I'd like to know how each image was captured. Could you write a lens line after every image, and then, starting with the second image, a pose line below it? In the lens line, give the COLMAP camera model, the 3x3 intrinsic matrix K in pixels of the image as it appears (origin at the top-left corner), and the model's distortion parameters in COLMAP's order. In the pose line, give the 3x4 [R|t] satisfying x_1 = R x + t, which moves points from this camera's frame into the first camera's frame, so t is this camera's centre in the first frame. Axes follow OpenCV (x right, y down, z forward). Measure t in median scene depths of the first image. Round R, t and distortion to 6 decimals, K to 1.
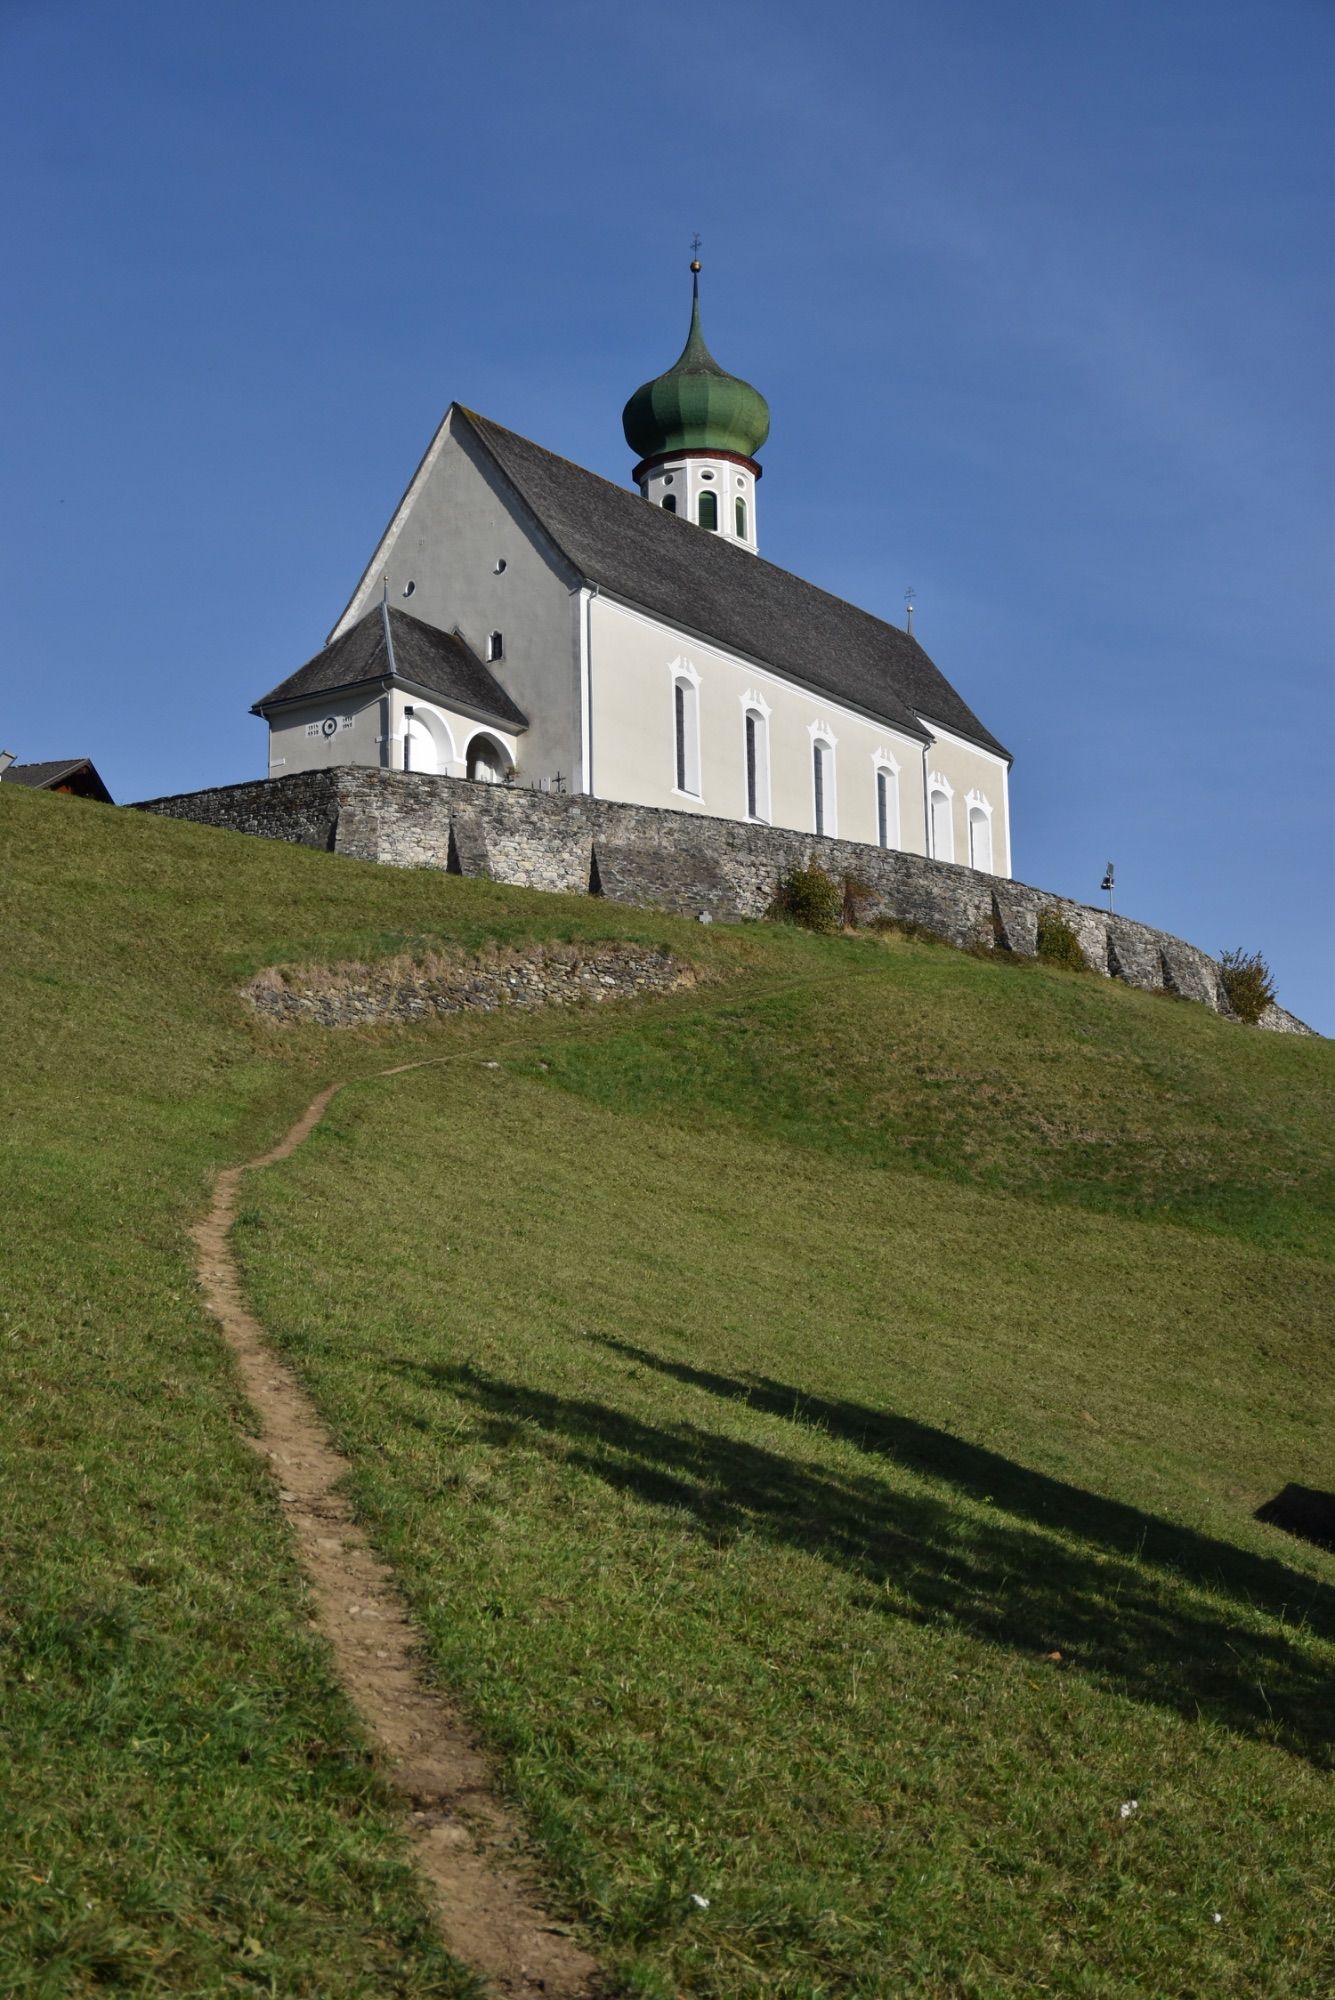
lens RADIAL K [[3284.3, 0, 667.5], [0, 3284.3, 1000.0], [0, 0, 1]] dist [0.269535, 0.021150]
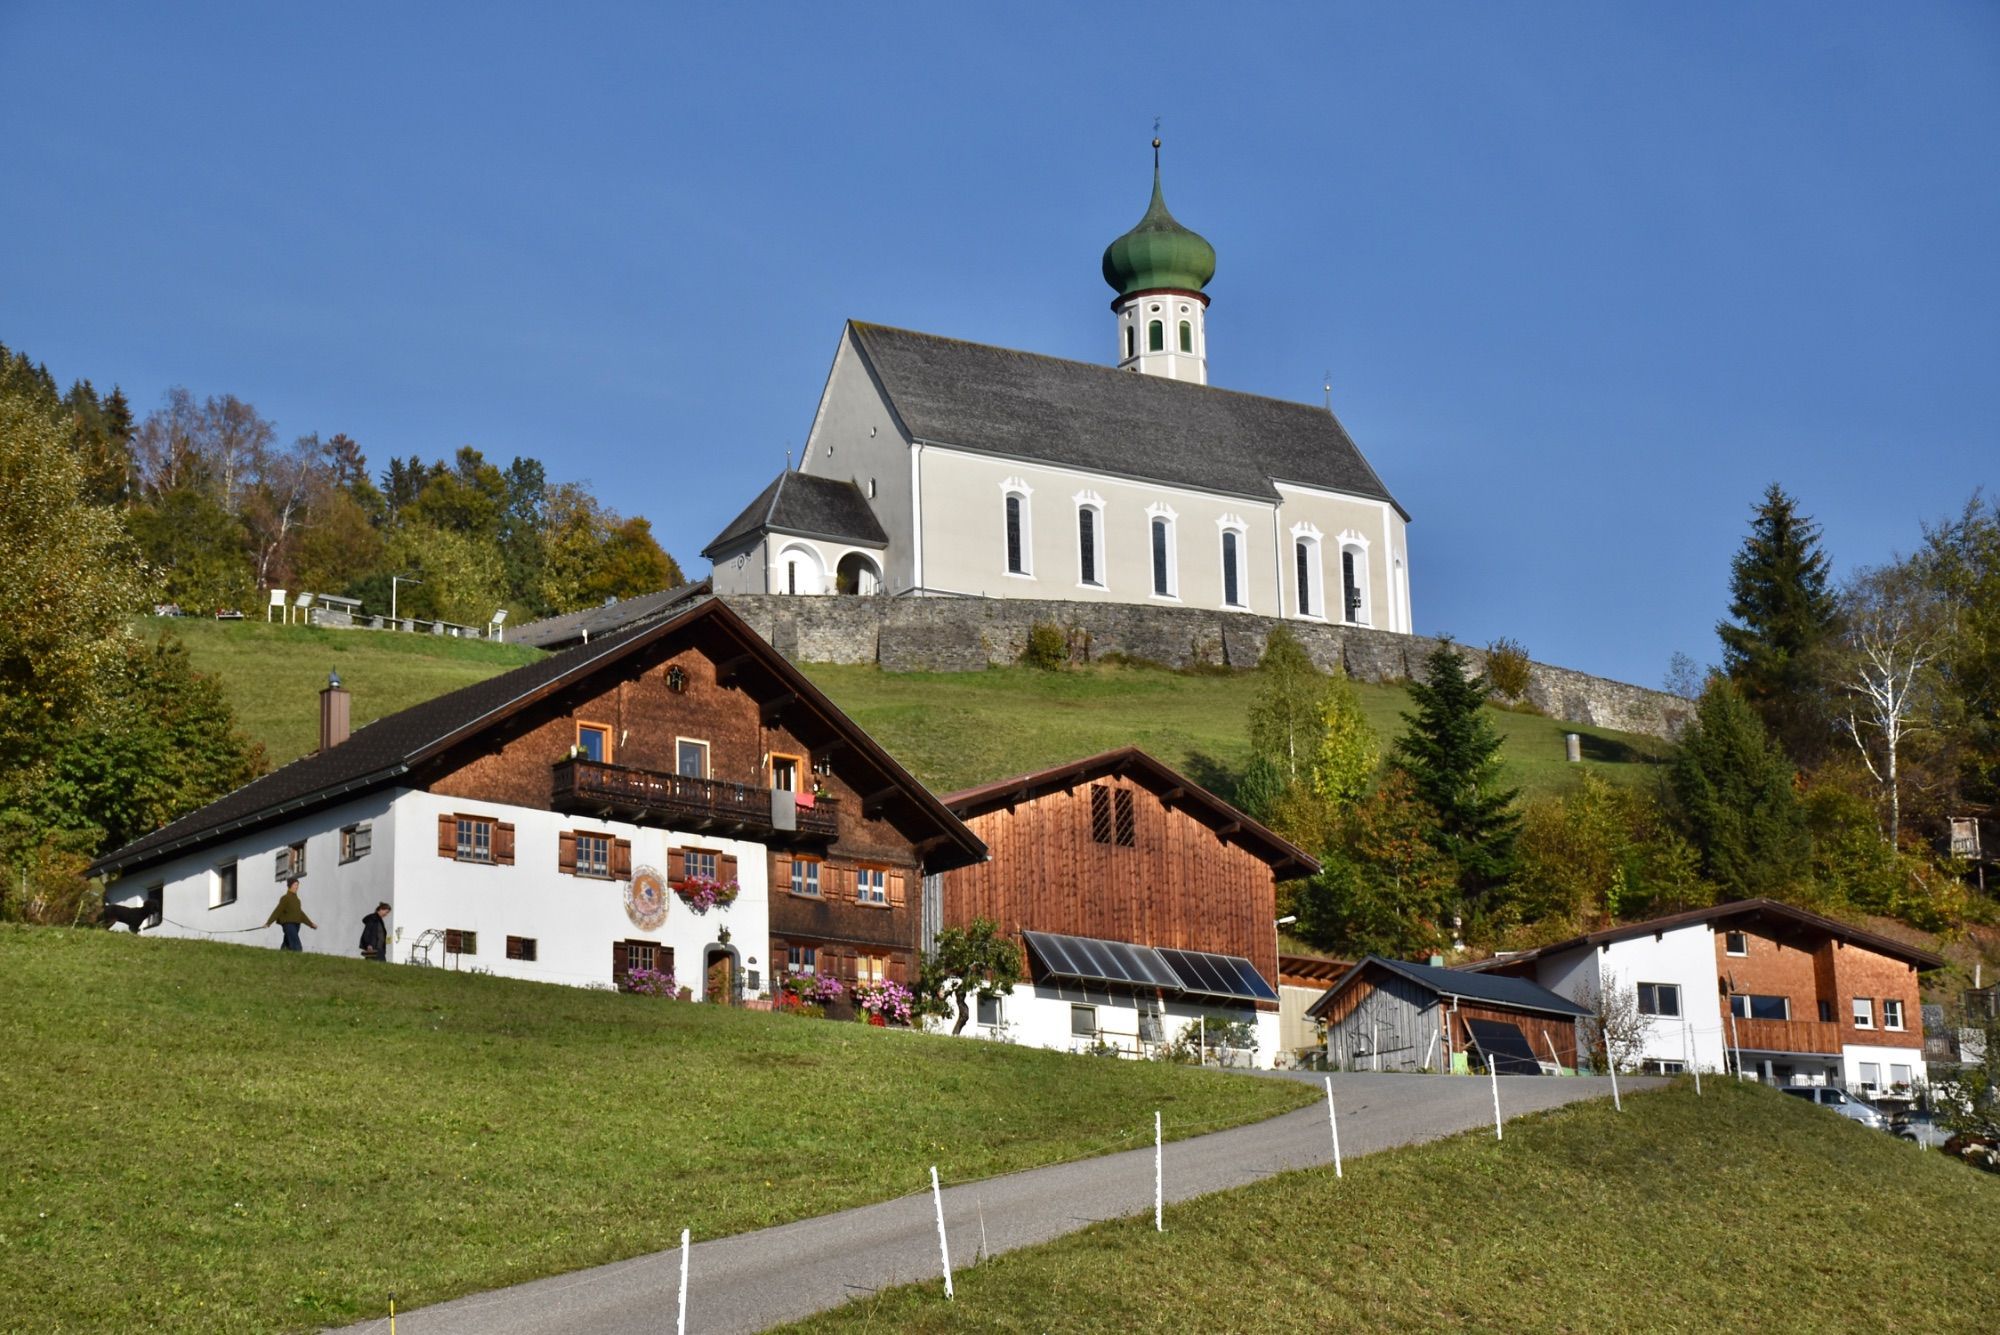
lens RADIAL K [[4020.7, 0, 1000.0], [0, 4020.7, 667.5], [0, 0, 1]] dist [0.419524, 0.547493]
pose [[0.936594, -0.094690, -0.337380, 0.607282], [0.092323, 0.995461, -0.023092, 0.016837], [0.338036, -0.009520, 0.941085, -0.658087]]
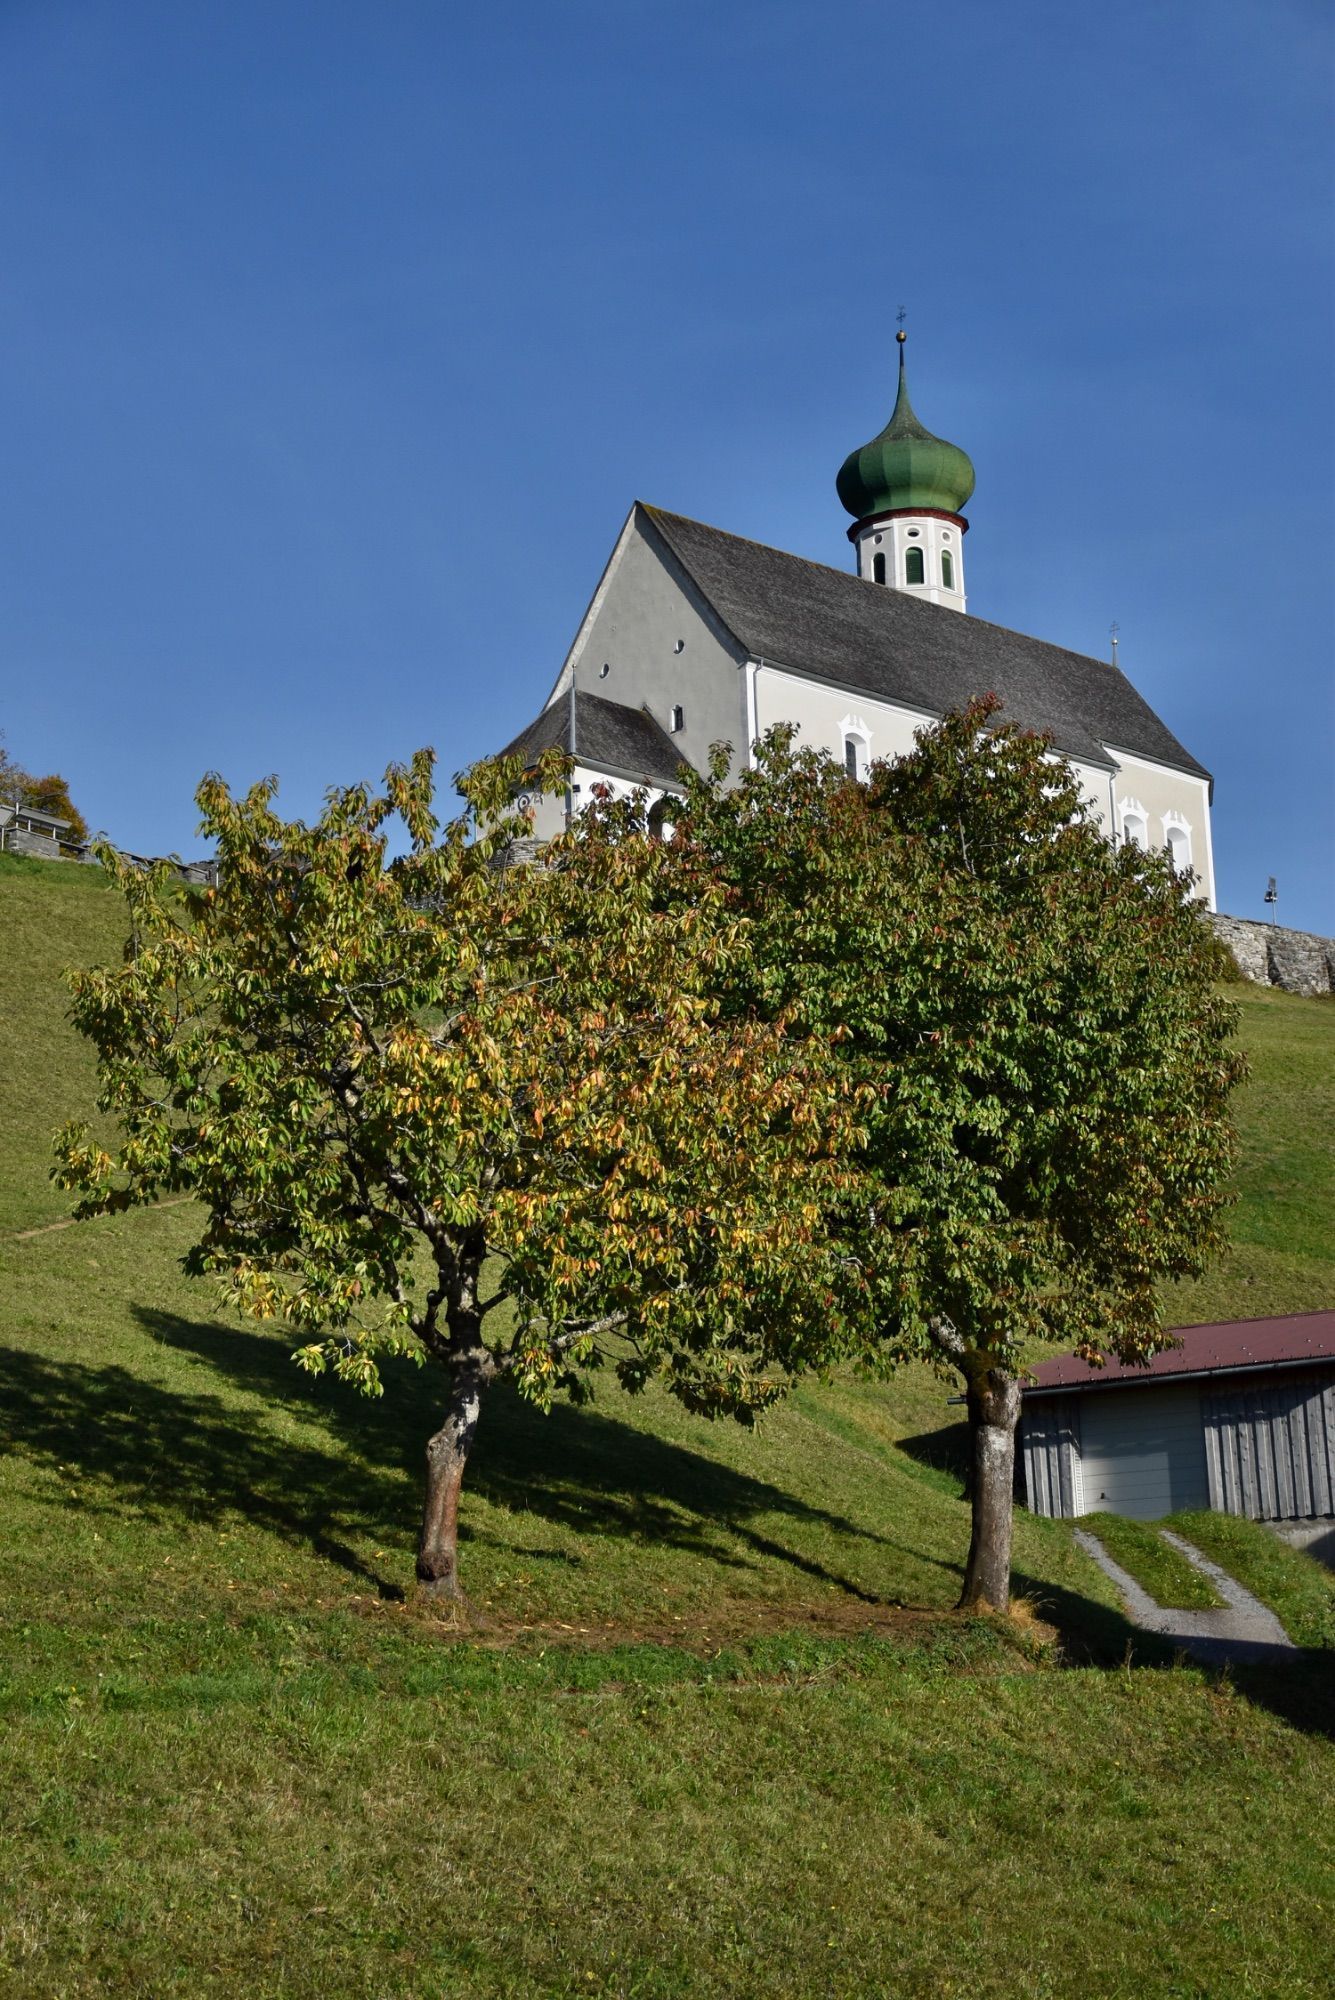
lens RADIAL K [[3421.0, 0, 667.5], [0, 3421.0, 1000.0], [0, 0, 1]] dist [0.304672, 0.114730]
pose [[0.987871, -0.052433, -0.146156, 0.112828], [0.052174, 0.998622, -0.005612, -0.006385], [0.146249, -0.002082, 0.989246, -0.150472]]
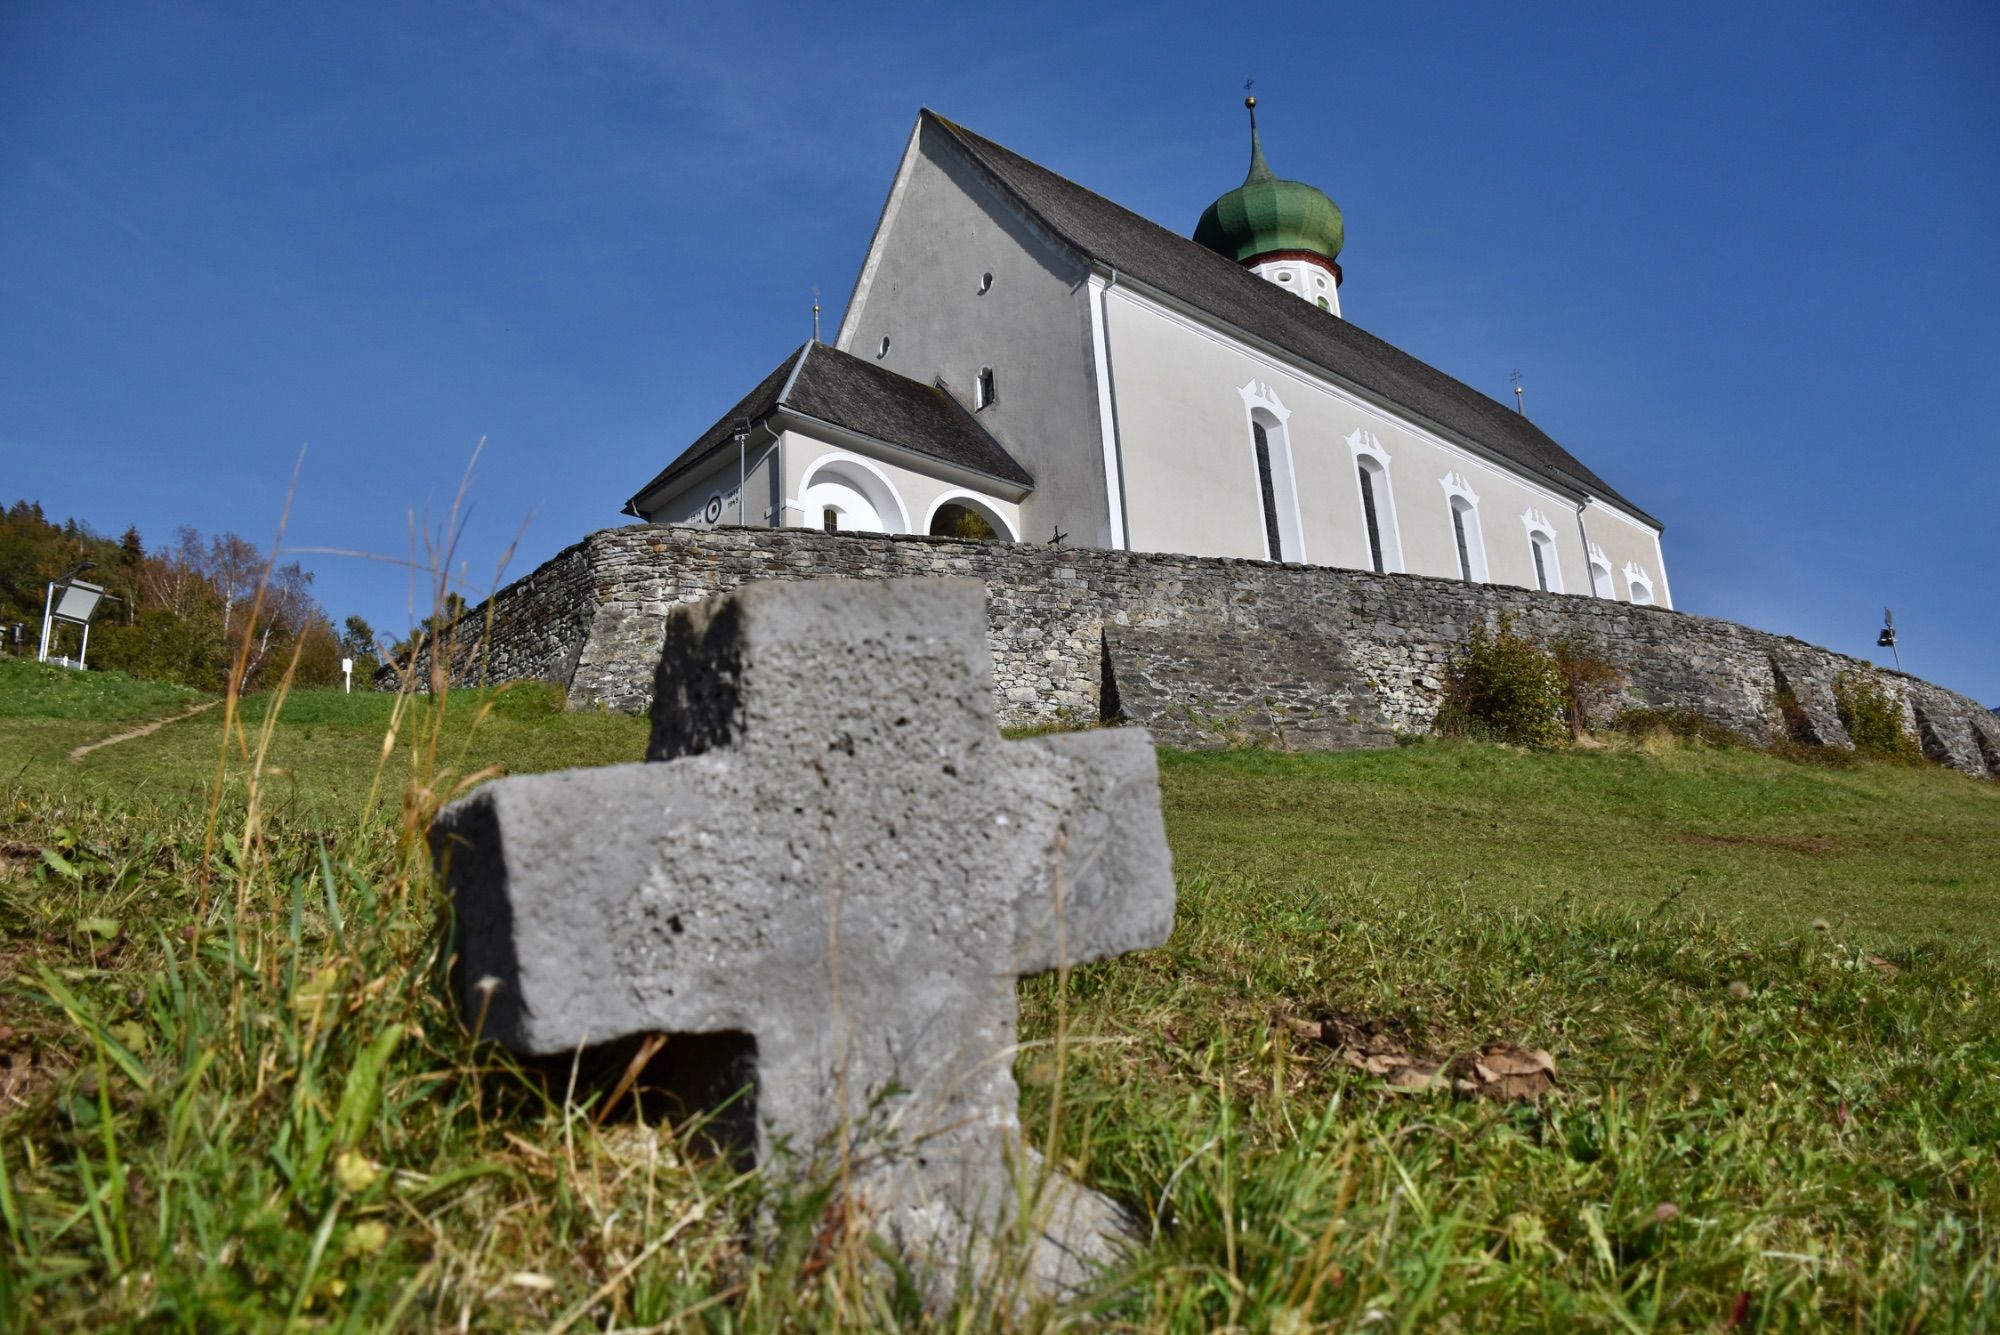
lens RADIAL K [[1585.9, 0, 1000.0], [0, 1585.9, 667.5], [0, 0, 1]] dist [-0.150512, 0.117251]
pose [[0.974435, -0.109120, -0.196390, 0.010729], [0.092509, 0.991464, -0.091878, -0.017829], [0.204739, 0.071361, 0.976212, 0.703073]]
